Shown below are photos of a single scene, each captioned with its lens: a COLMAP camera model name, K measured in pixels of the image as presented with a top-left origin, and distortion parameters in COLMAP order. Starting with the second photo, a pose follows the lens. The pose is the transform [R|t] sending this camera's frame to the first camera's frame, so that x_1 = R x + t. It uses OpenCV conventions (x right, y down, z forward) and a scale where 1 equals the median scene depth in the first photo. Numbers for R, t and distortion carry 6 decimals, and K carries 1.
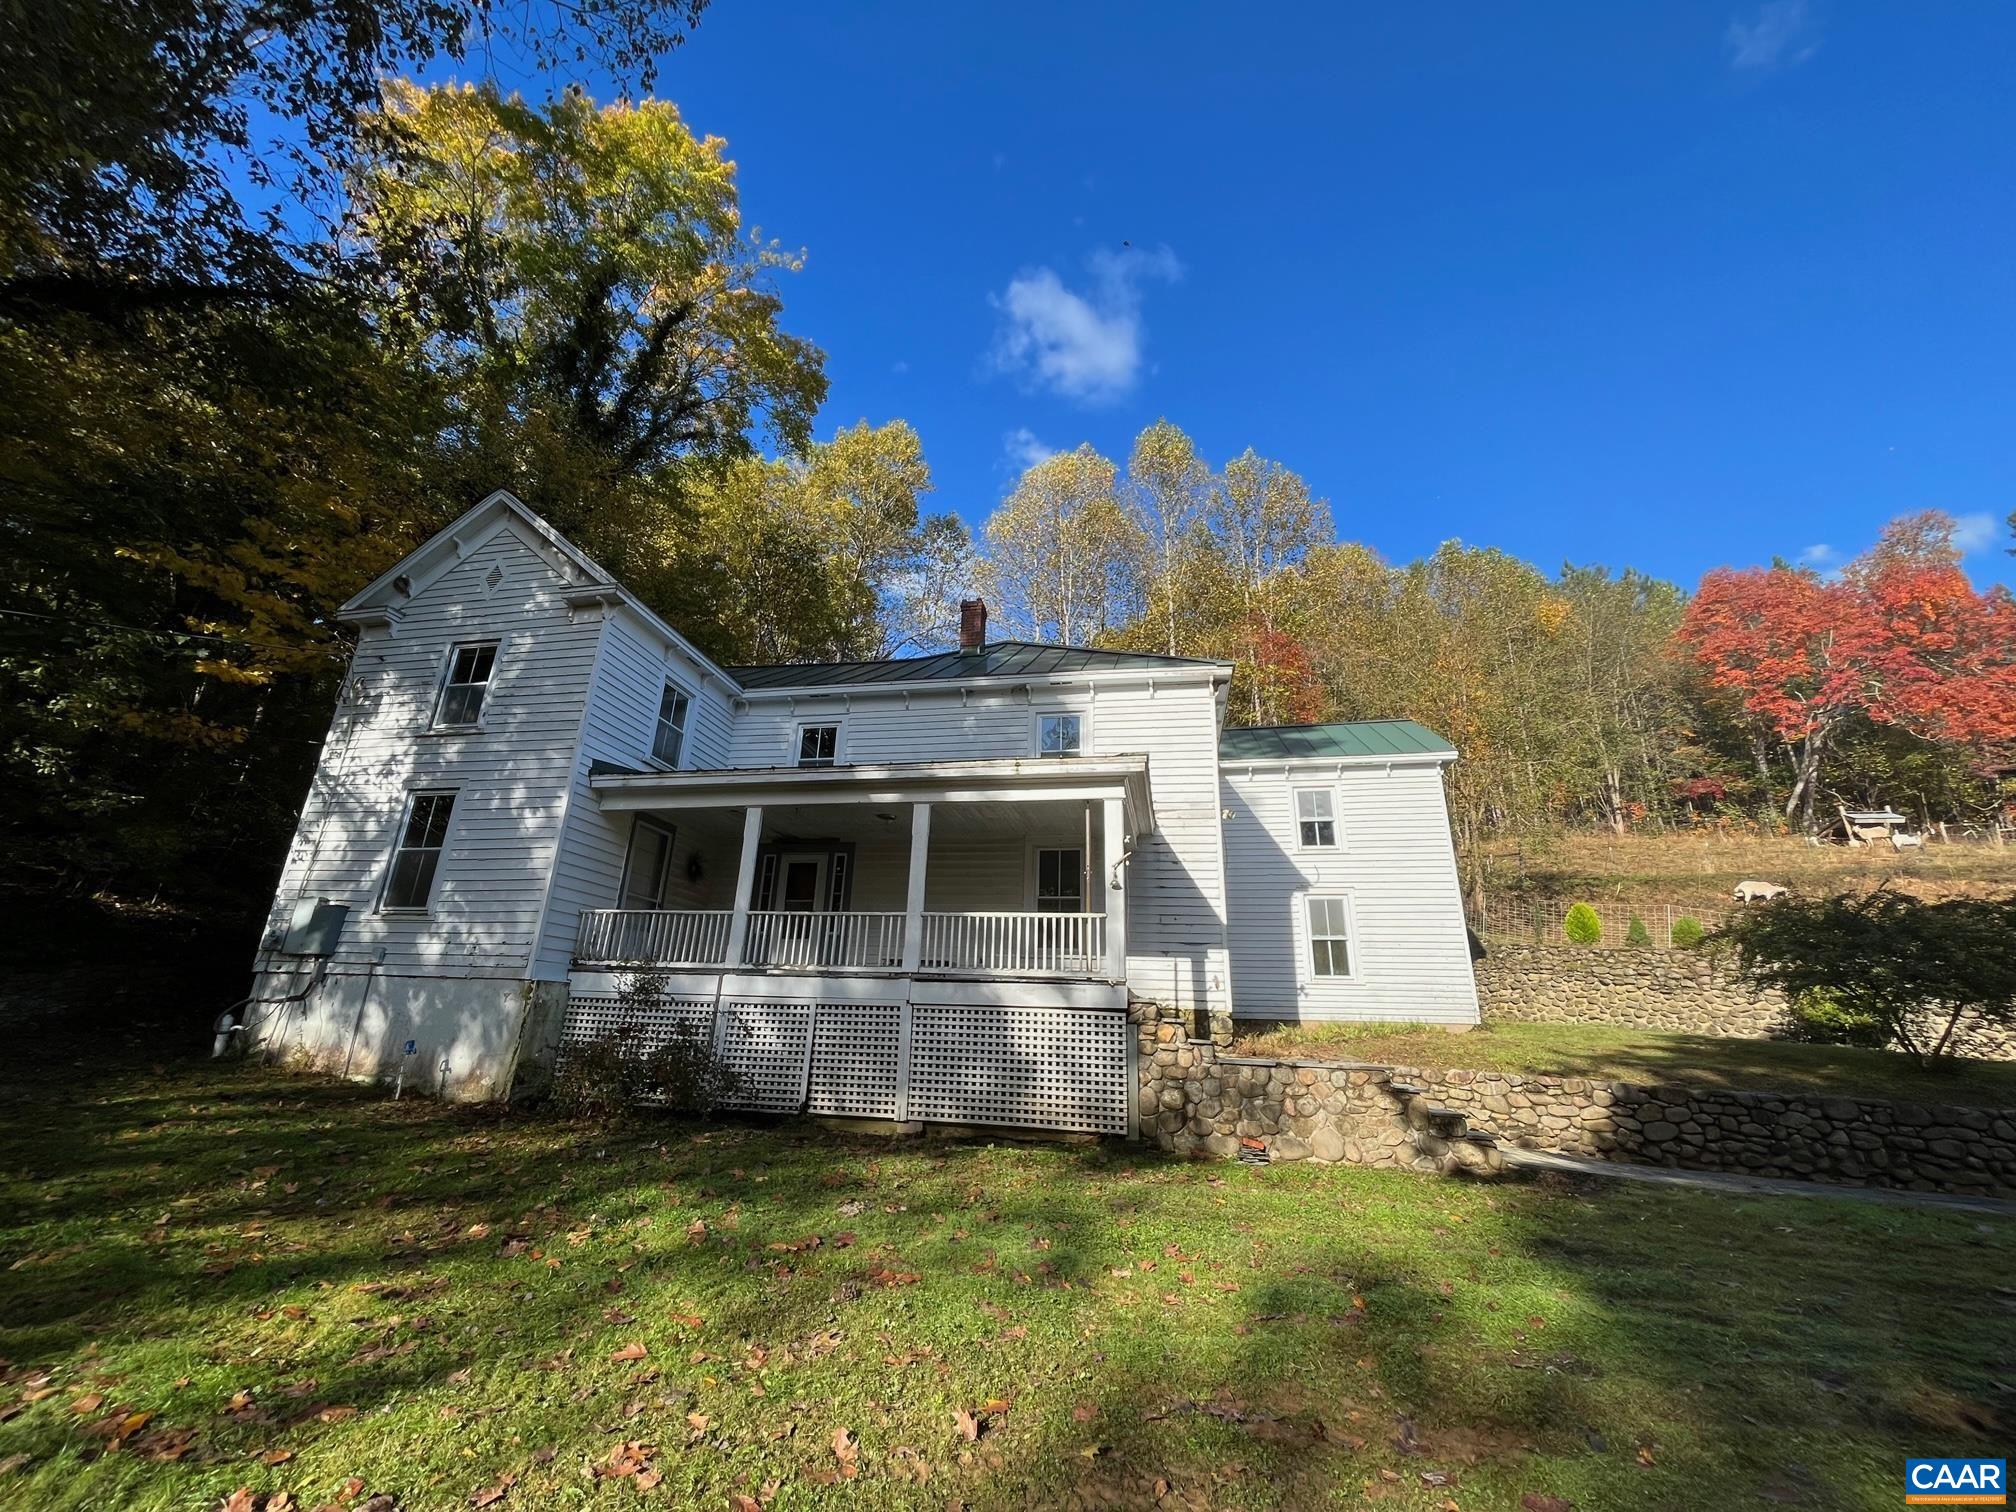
lens RADIAL K [[803.6, 0, 1005.0], [0, 803.6, 751.9], [0, 0, 1]] dist [-0.000911, 0.000111]
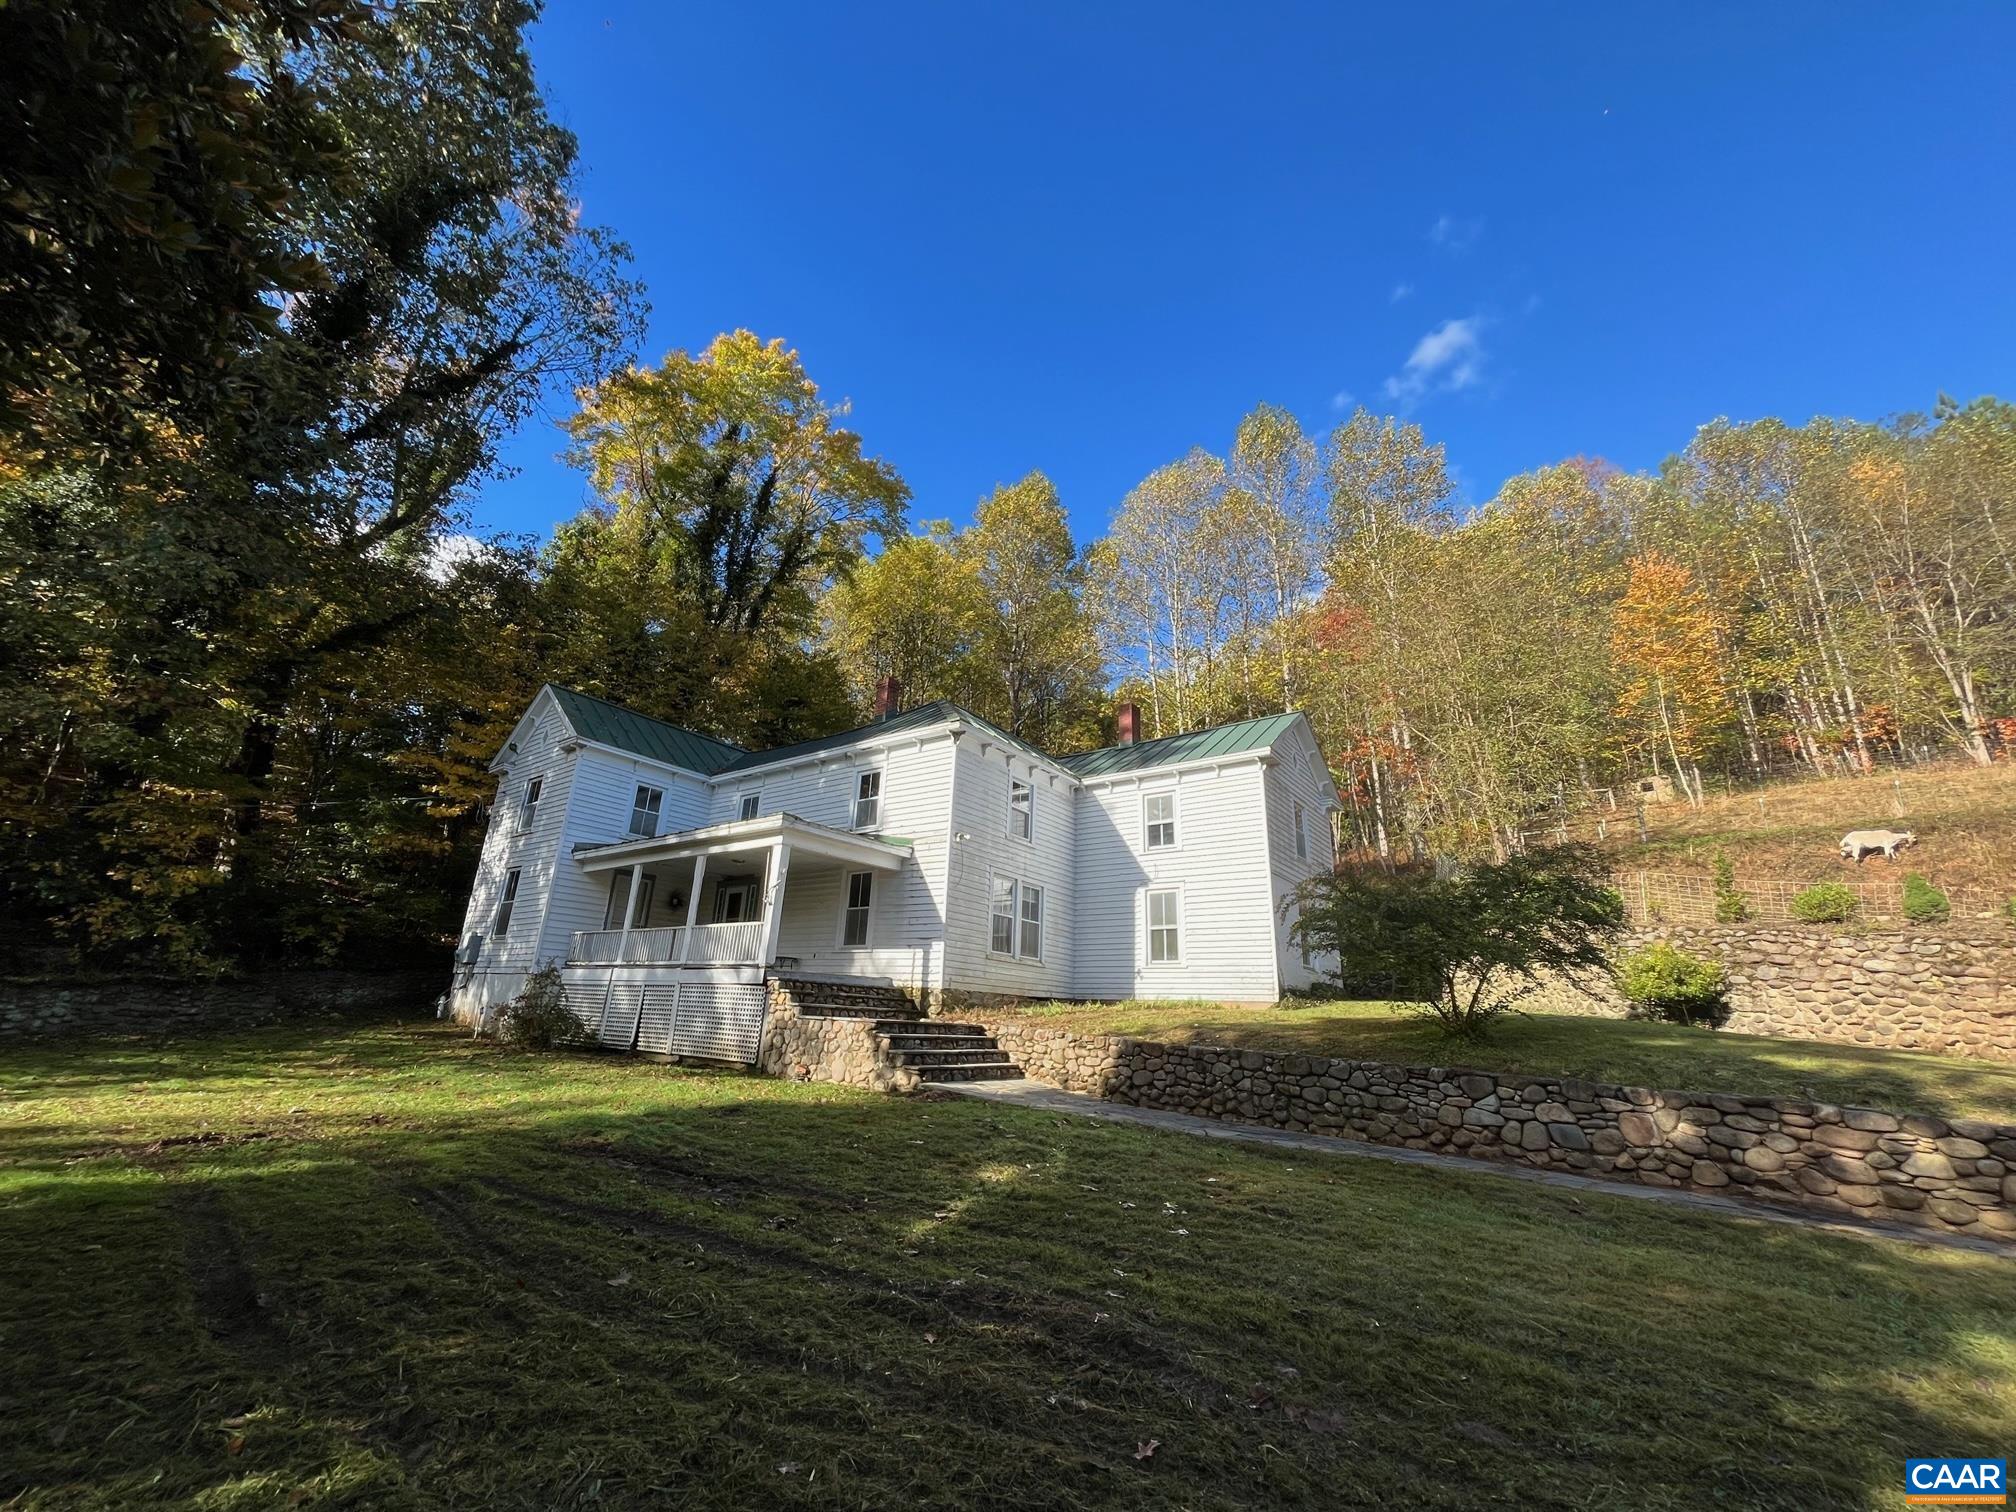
lens RADIAL K [[803.6, 0, 1008.7], [0, 803.6, 756.0], [0, 0, 1]] dist [-0.000911, 0.000111]
pose [[0.903991, -0.129072, -0.407604, 0.952522], [0.130278, 0.991164, -0.024929, -0.009483], [0.407220, -0.030567, 0.912819, -0.151826]]
